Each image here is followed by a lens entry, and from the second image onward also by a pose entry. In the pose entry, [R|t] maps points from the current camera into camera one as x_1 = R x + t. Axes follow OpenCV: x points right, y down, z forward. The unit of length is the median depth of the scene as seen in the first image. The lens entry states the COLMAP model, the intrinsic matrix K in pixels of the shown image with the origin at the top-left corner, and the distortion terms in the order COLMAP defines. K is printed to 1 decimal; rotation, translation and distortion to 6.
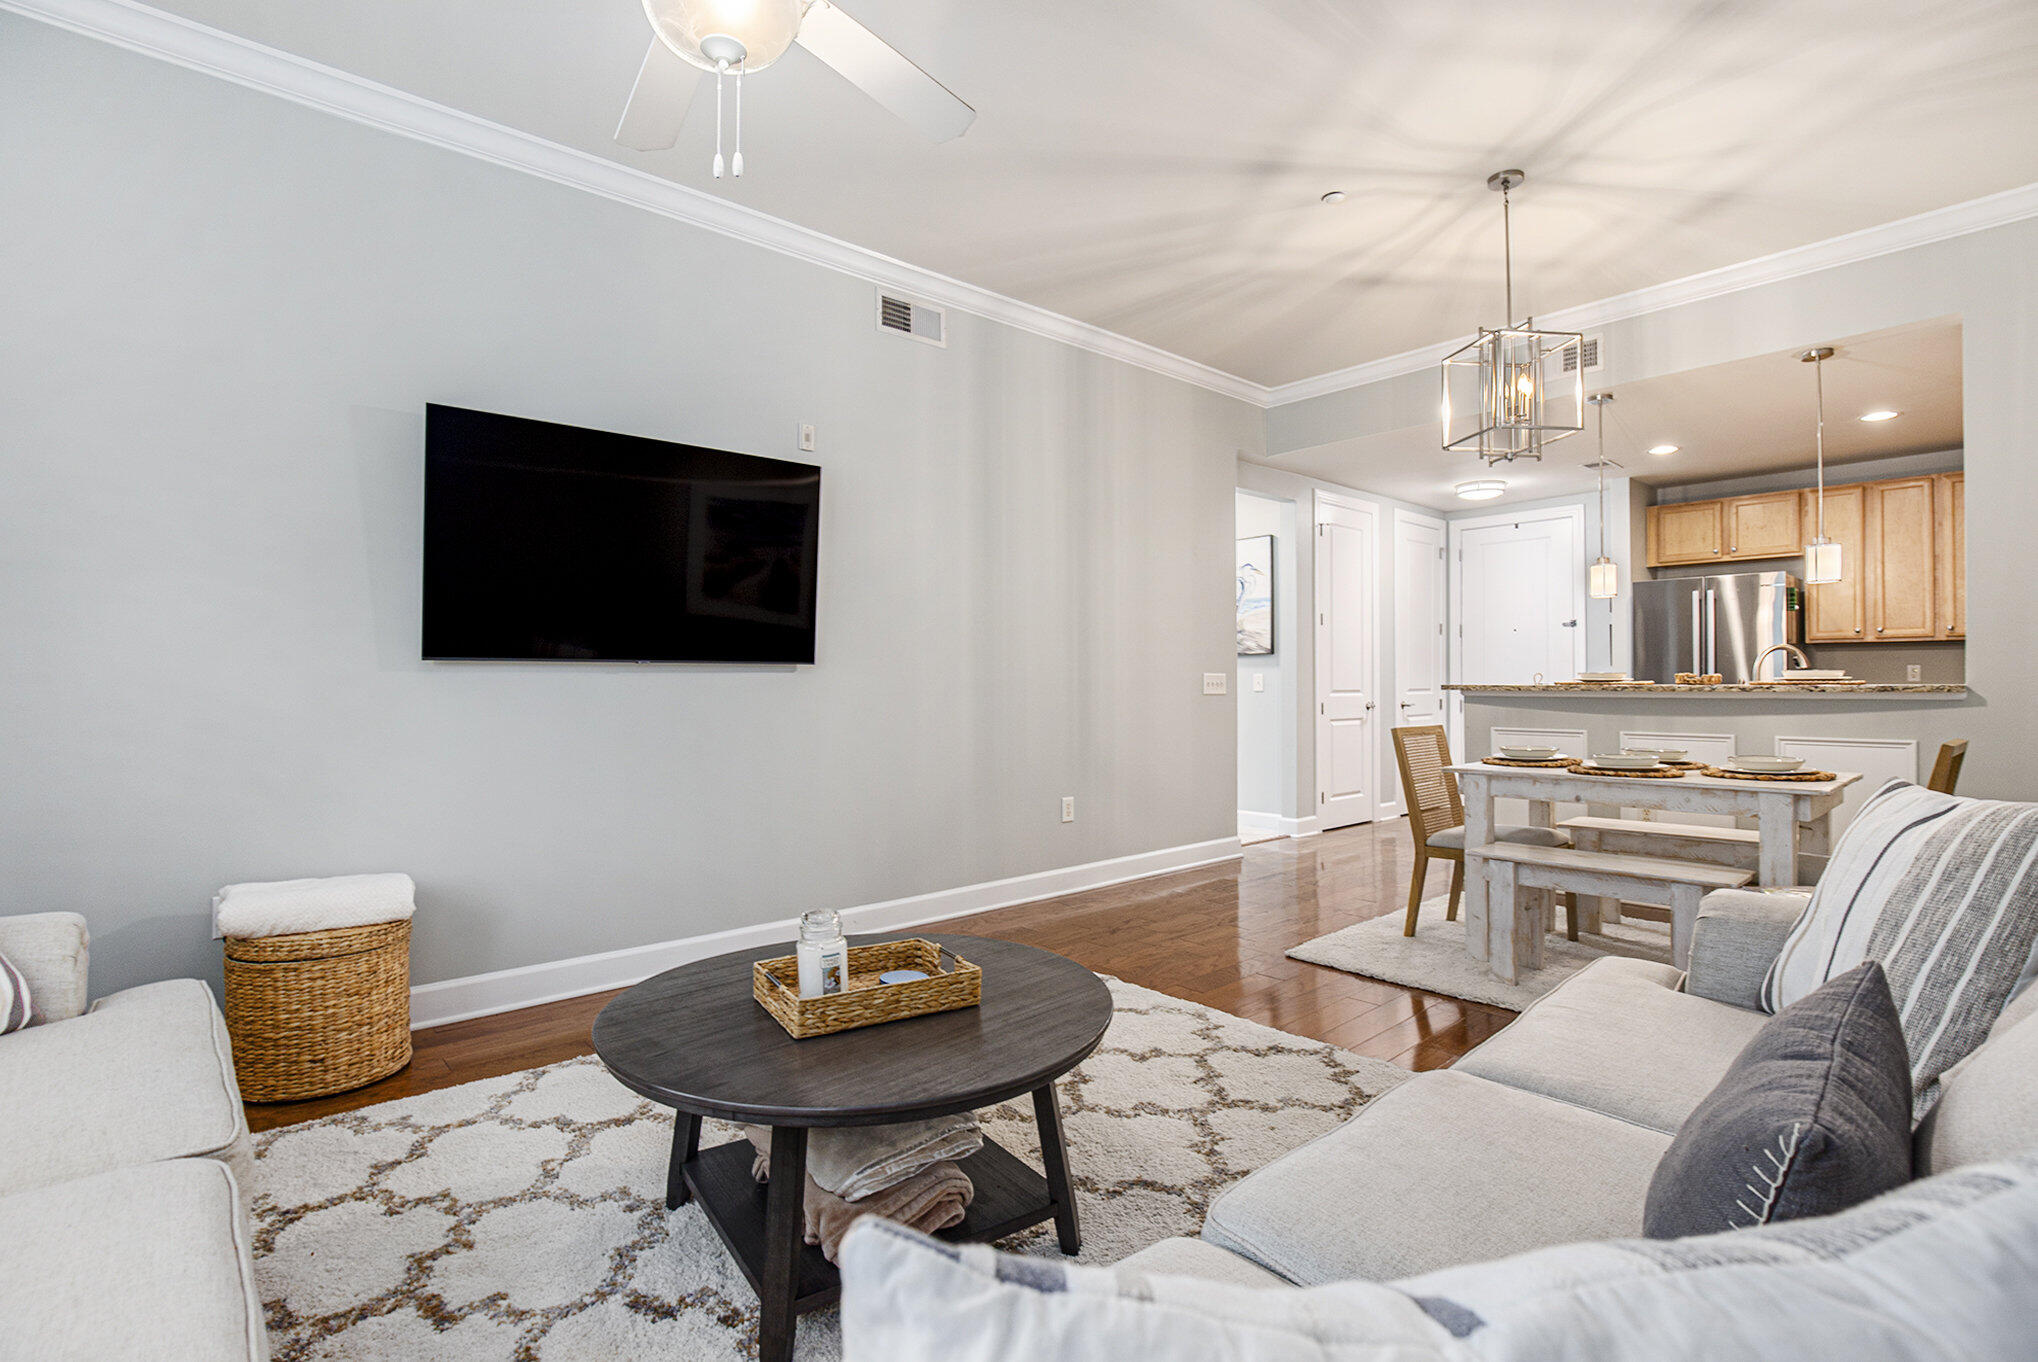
lens RADIAL K [[974.8, 0, 964.5], [0, 974.8, 683.5], [0, 0, 1]] dist [-0.043854, 0.000083]
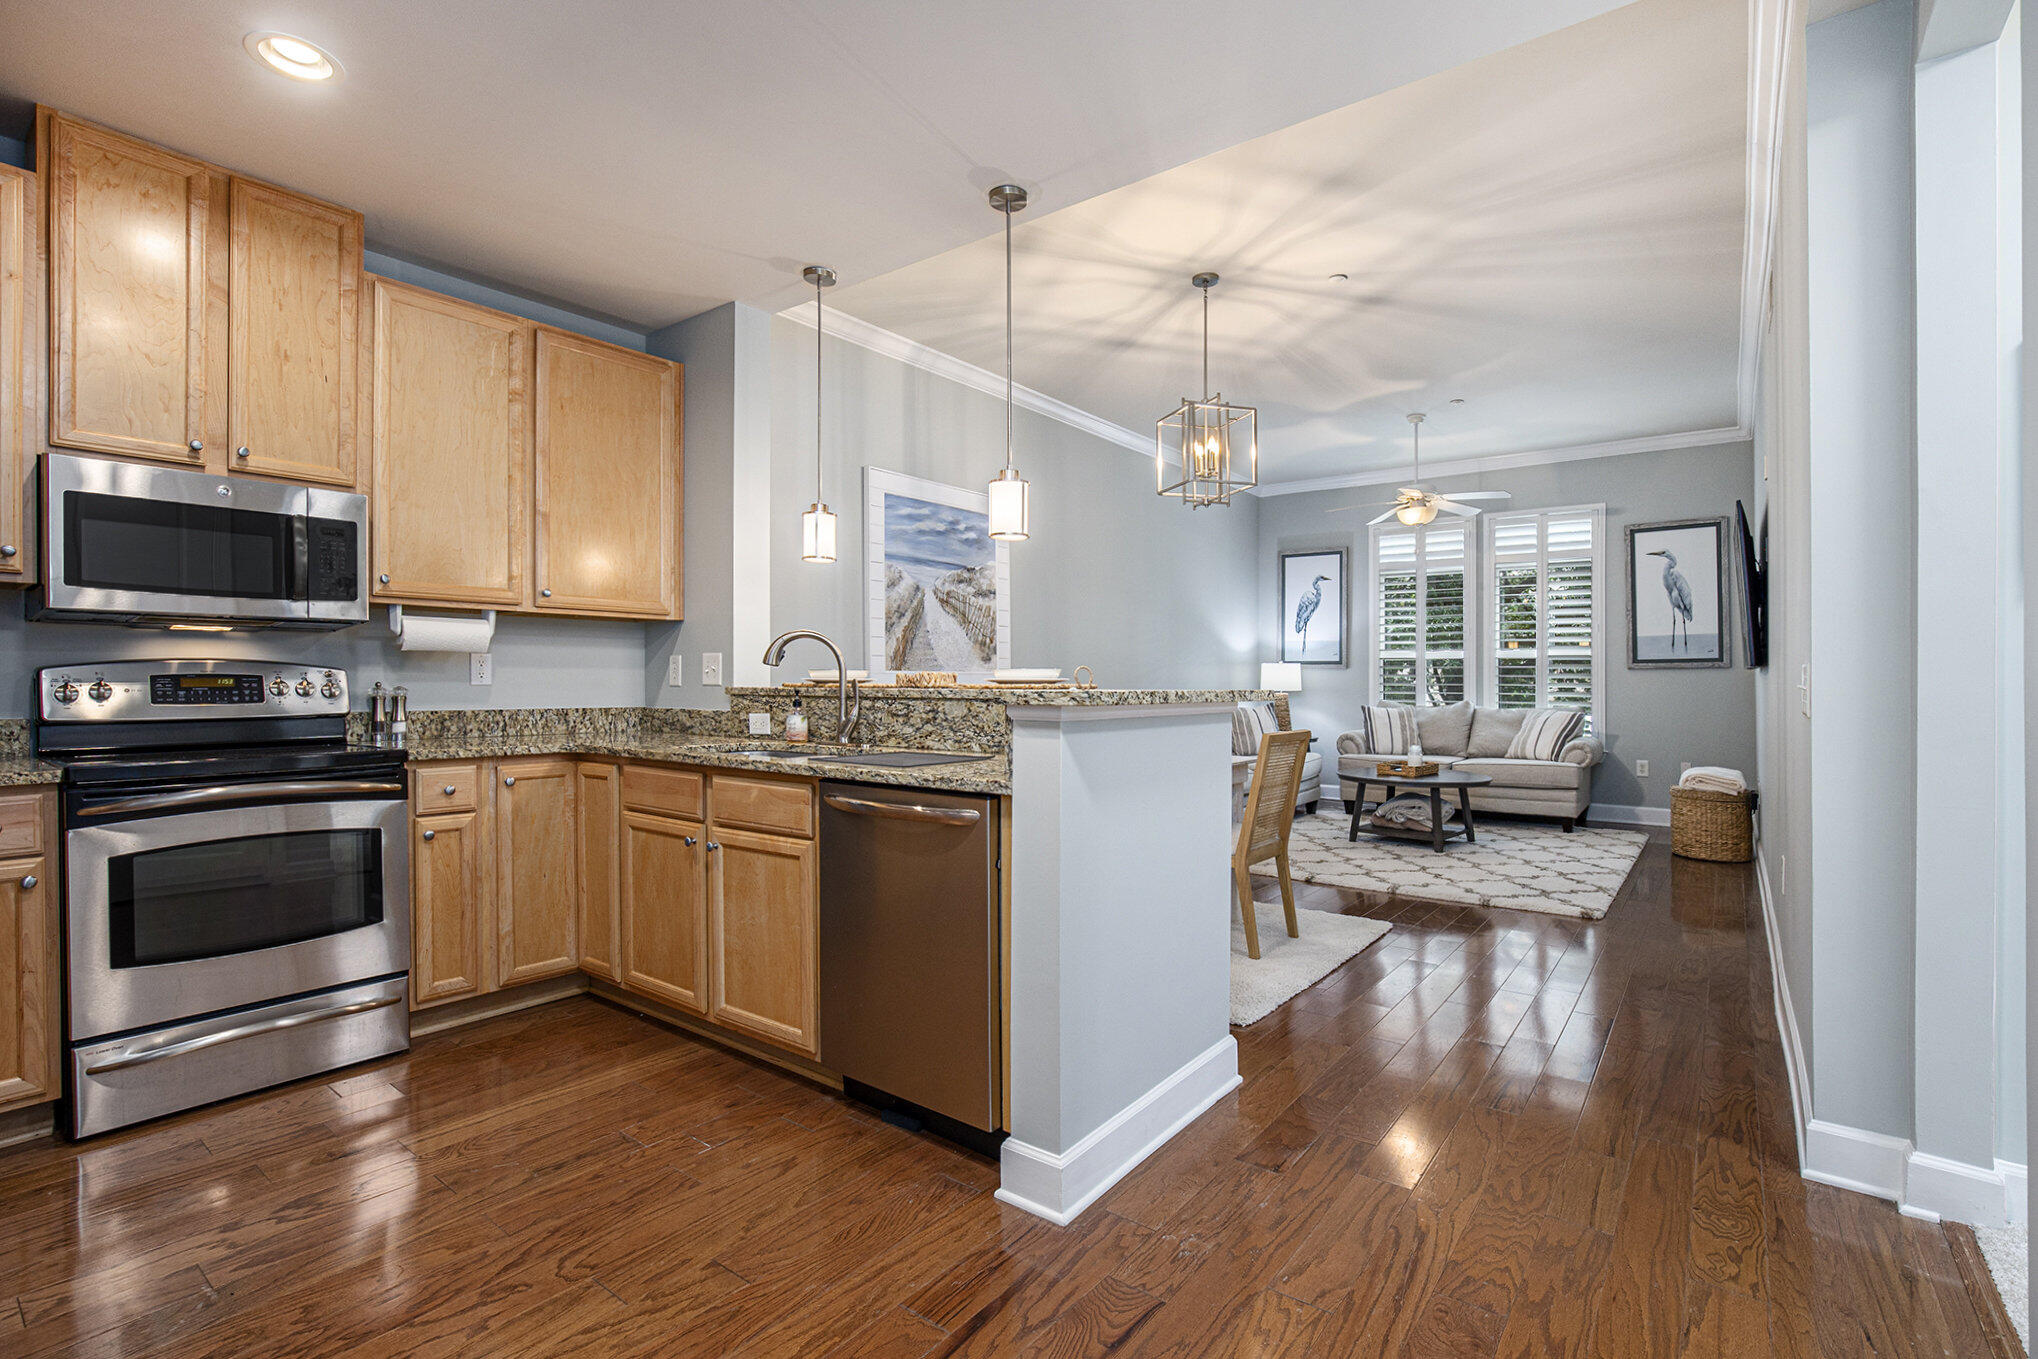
lens RADIAL K [[934.0, 0, 989.0], [0, 934.0, 680.5], [0, 0, 1]] dist [-0.060527, 0.014704]
pose [[-0.981006, 0.003632, -0.193943, 0.639135], [0.003348, 0.999993, 0.001794, -0.004485], [0.193948, 0.001111, -0.981011, 1.256832]]
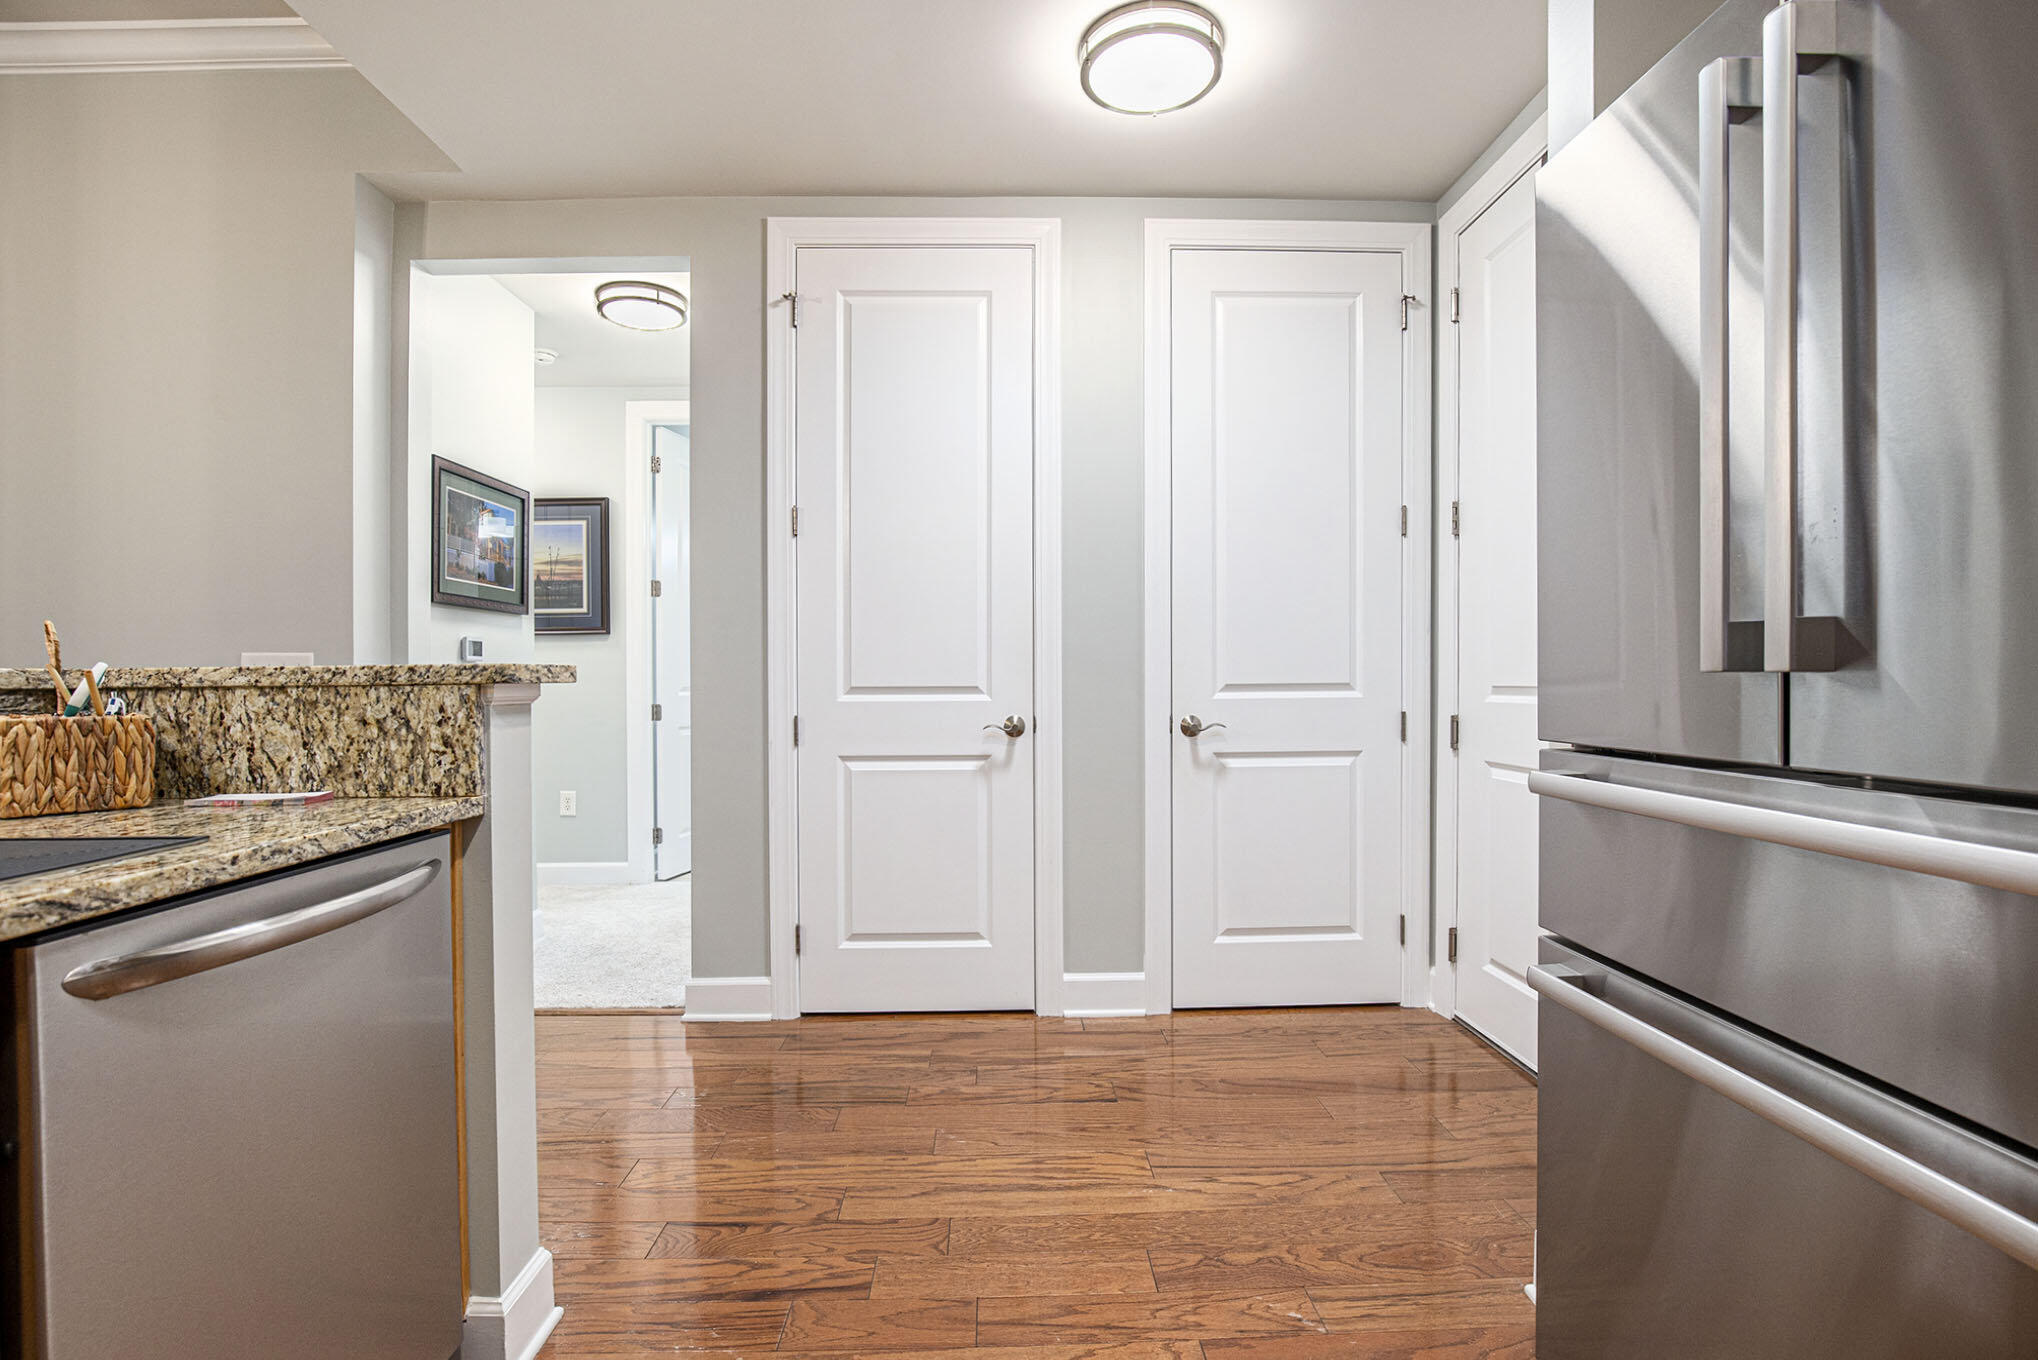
lens RADIAL K [[953.7, 0, 1018.7], [0, 953.7, 688.4], [0, 0, 1]] dist [-0.033329, -0.000198]
pose [[0.785390, 0.003300, -0.618992, 0.812325], [0.004618, 0.999927, 0.011190, 0.003406], [0.618984, -0.011647, 0.785317, 0.843007]]
